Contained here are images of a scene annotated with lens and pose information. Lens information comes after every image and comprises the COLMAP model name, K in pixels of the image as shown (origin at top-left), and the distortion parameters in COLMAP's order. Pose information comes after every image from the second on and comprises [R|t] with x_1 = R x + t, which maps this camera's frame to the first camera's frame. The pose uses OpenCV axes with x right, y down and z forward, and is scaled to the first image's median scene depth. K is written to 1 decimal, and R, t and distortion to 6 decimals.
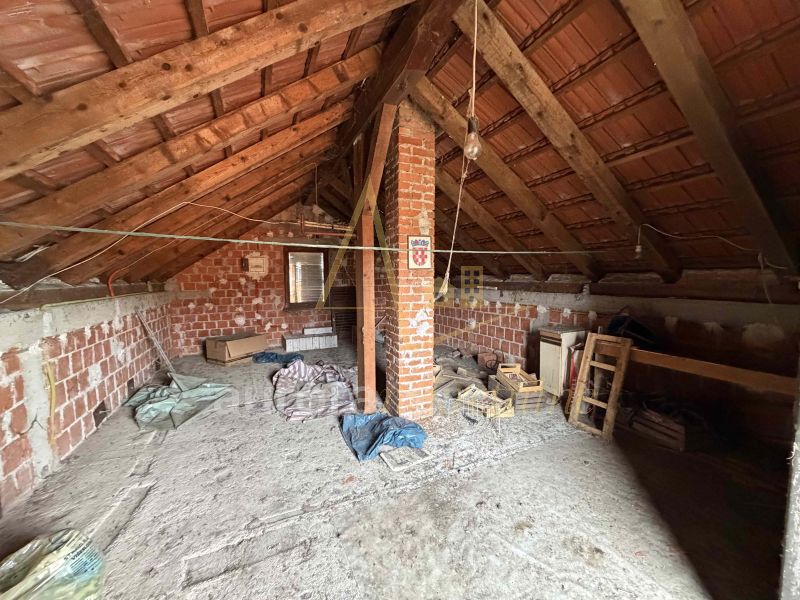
lens RADIAL K [[317.8, 0, 398.3], [0, 317.8, 300.1], [0, 0, 1]] dist [0.000006, -0.000119]
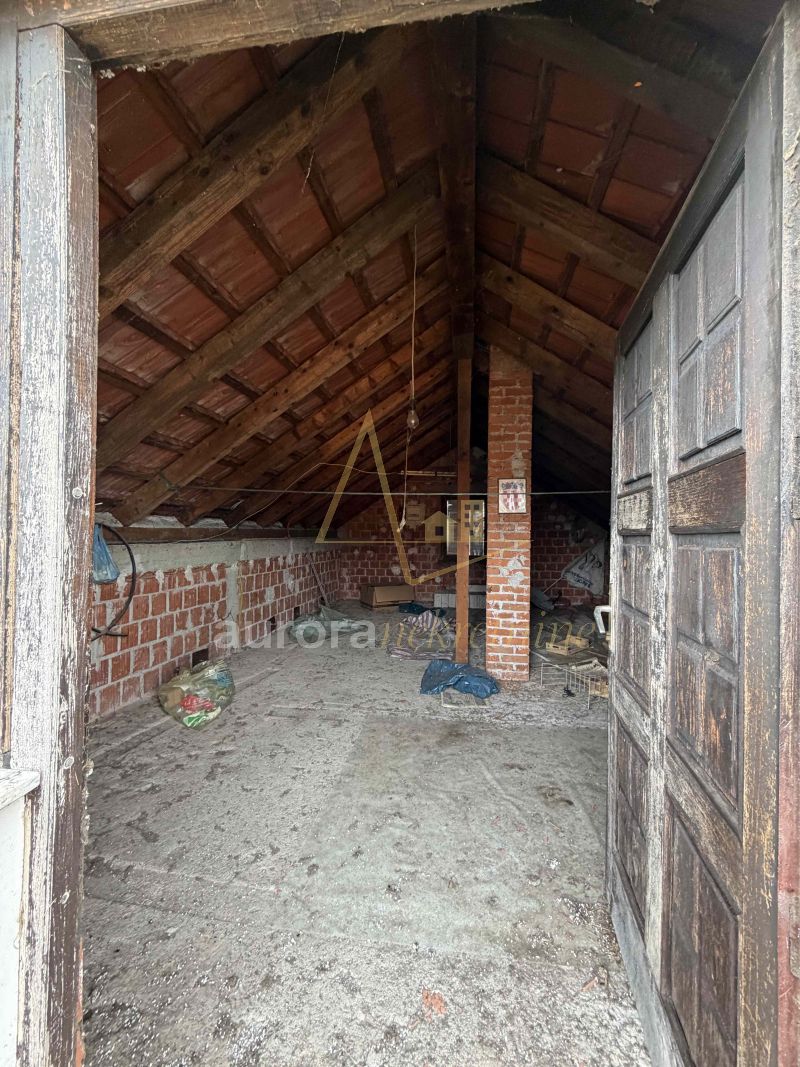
lens RADIAL K [[423.9, 0, 400.1], [0, 423.9, 530.9], [0, 0, 1]] dist [0.000006, -0.000119]
pose [[0.838578, 0.014512, -0.544589, 0.475795], [-0.056344, 0.996595, -0.060205, 0.046296], [0.541861, 0.081171, 0.836540, -0.214535]]
